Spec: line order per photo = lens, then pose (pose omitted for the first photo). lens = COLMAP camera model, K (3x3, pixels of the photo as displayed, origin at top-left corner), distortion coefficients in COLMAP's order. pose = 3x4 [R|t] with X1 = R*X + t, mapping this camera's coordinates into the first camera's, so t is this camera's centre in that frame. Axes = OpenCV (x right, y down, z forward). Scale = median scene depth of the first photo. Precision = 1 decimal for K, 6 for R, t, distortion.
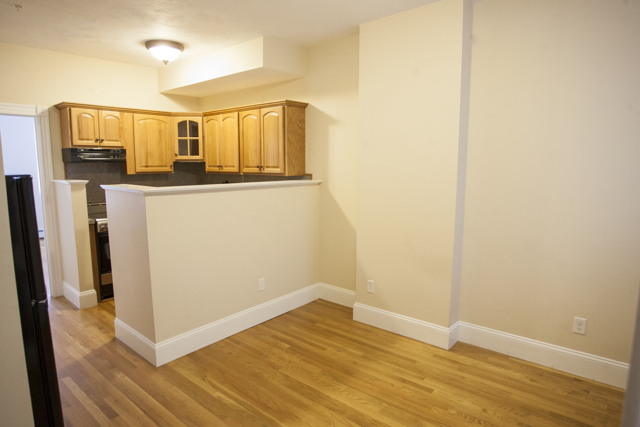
lens RADIAL K [[377.4, 0, 320.0], [0, 377.4, 213.5], [0, 0, 1]] dist [-0.046554, 0.004258]
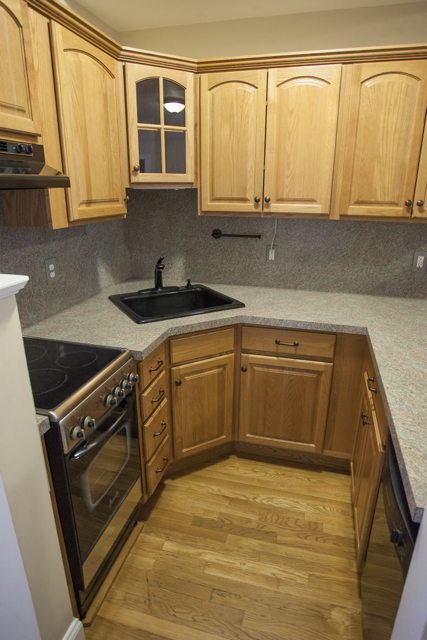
lens RADIAL K [[377.4, 0, 213.5], [0, 377.4, 320.0], [0, 0, 1]] dist [-0.046554, 0.004258]
pose [[0.909730, -0.135204, 0.392570, -0.522327], [0.054536, 0.976215, 0.209836, -0.087581], [-0.411603, -0.169484, 0.895465, 0.633534]]
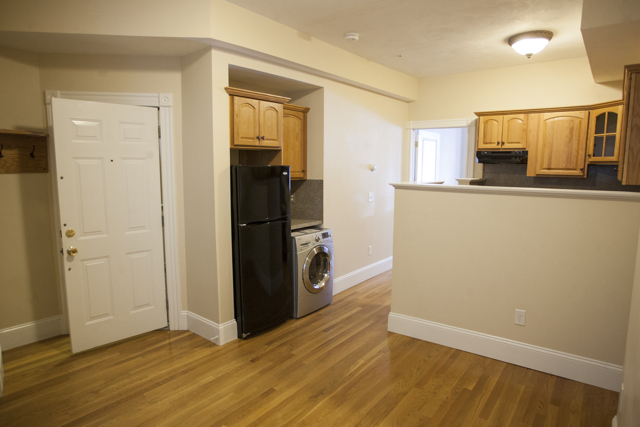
lens RADIAL K [[377.4, 0, 320.0], [0, 377.4, 213.5], [0, 0, 1]] dist [-0.046554, 0.004258]
pose [[0.070866, 0.126236, -0.989466, 0.432185], [-0.136618, 0.983840, 0.115734, -0.046108], [0.988086, 0.126978, 0.086967, 0.379016]]
